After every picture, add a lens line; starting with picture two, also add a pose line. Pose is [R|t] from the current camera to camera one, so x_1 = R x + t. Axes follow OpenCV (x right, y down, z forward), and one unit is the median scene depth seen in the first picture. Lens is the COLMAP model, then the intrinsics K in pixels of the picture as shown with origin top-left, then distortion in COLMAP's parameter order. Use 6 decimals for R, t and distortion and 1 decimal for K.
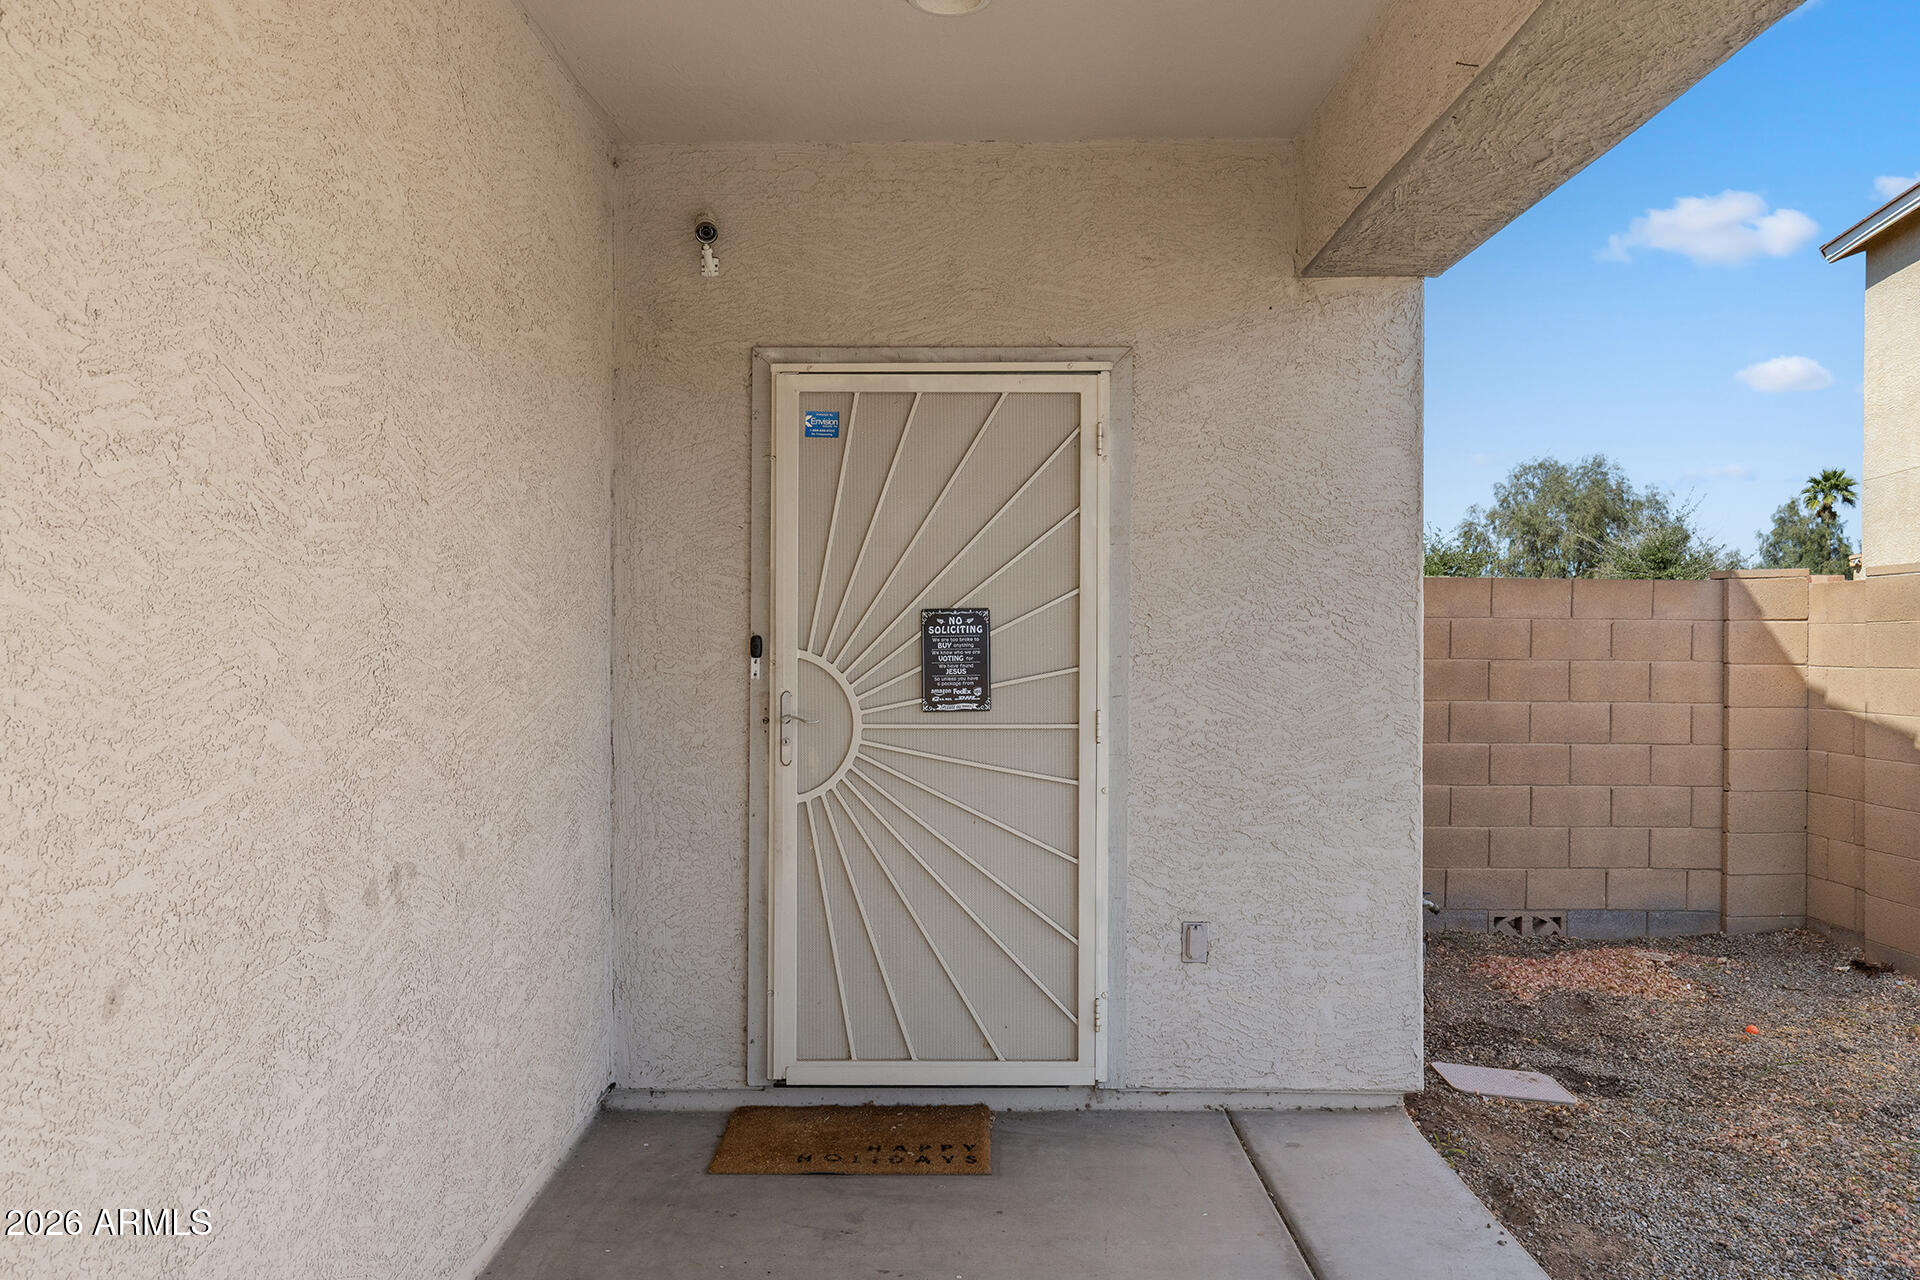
lens RADIAL K [[1337.7, 0, 958.9], [0, 1337.7, 639.3], [0, 0, 1]] dist [0.005053, 0.000253]
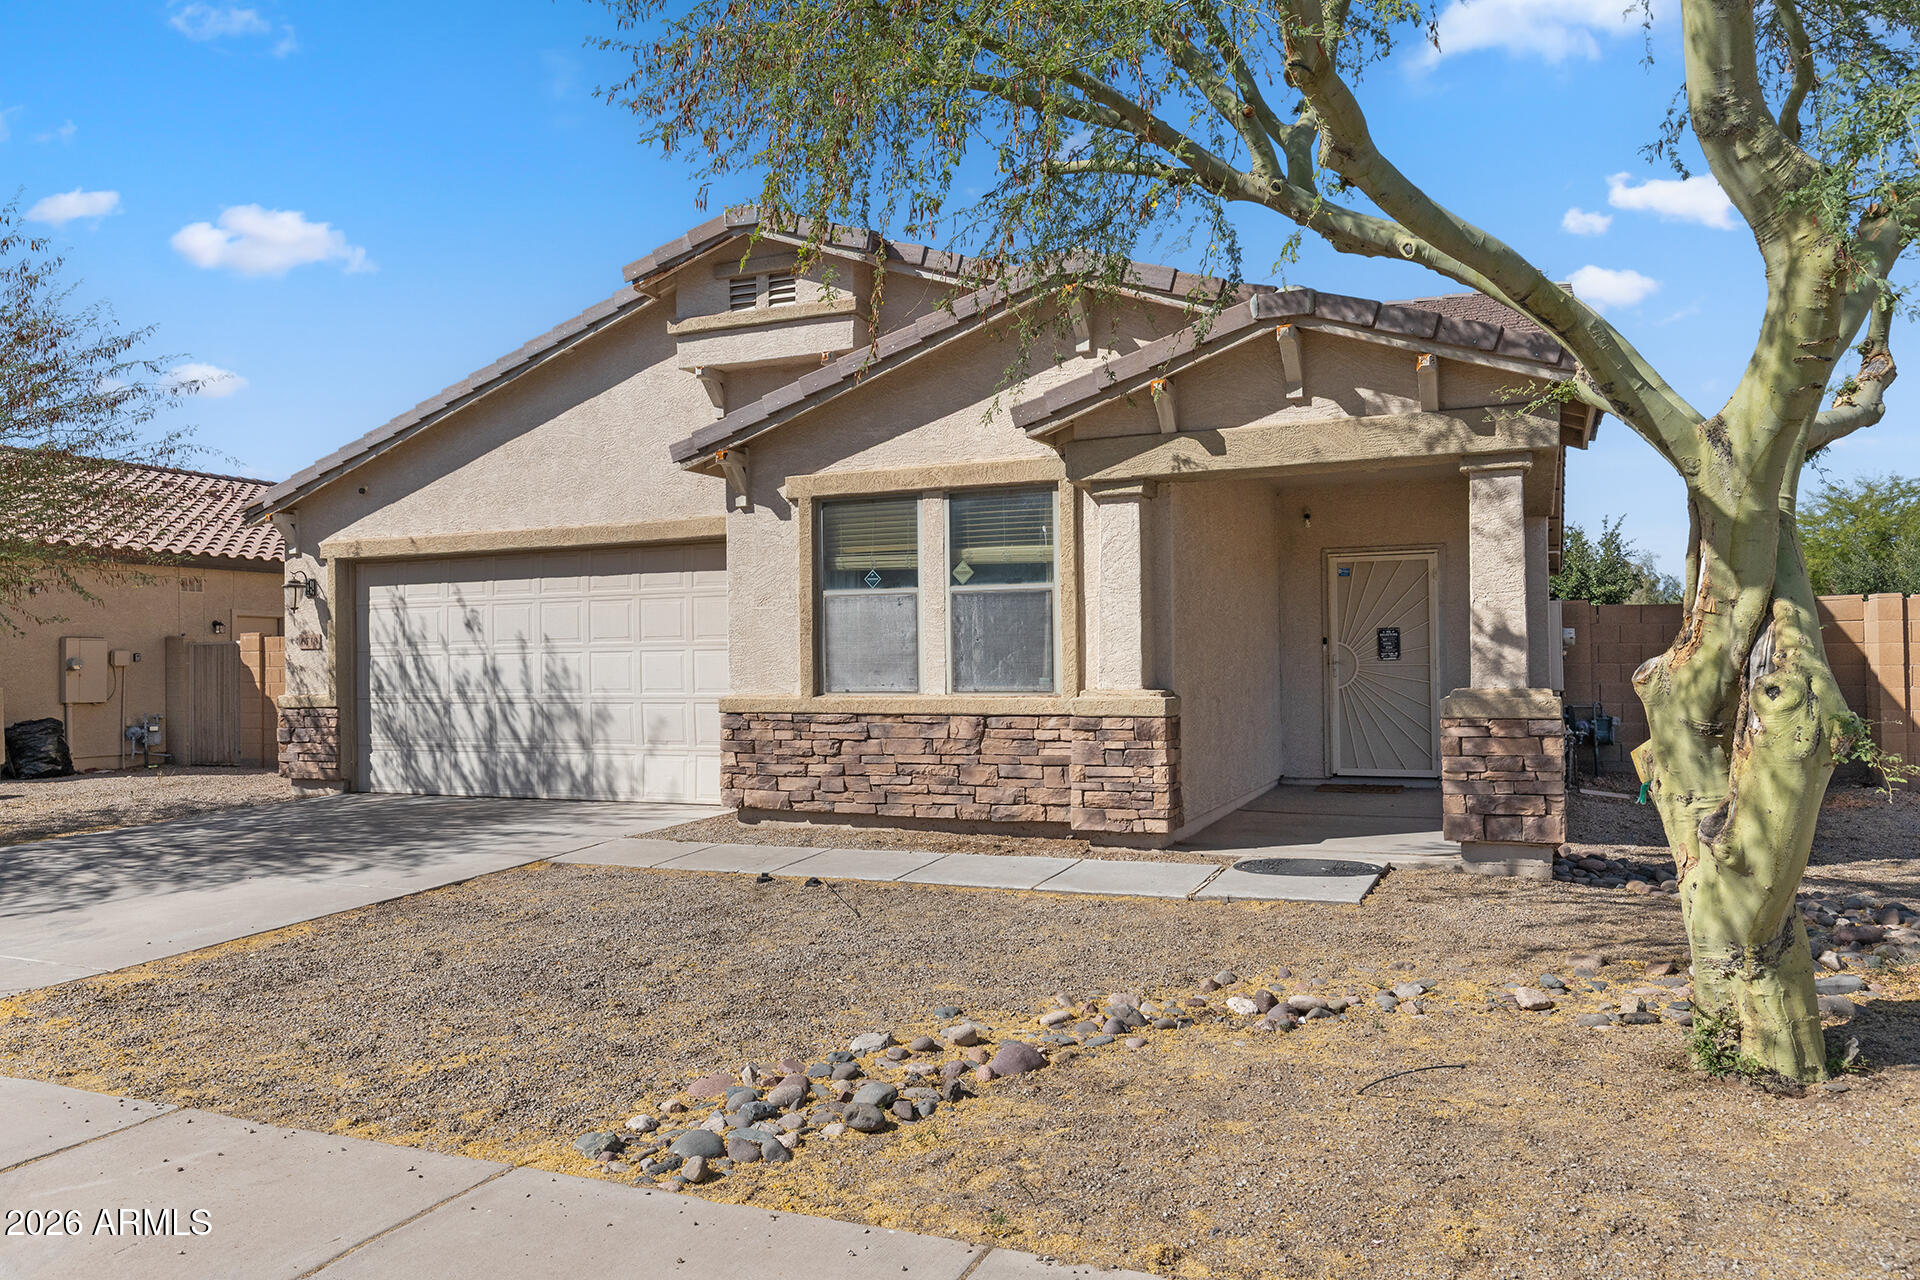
lens RADIAL K [[1337.7, 0, 959.4], [0, 1337.7, 640.7], [0, 0, 1]] dist [0.005053, 0.000253]
pose [[0.915130, -0.021323, -0.402595, 0.347951], [0.018567, 0.999770, -0.010747, 0.023369], [0.402732, 0.002359, 0.915315, -2.356239]]
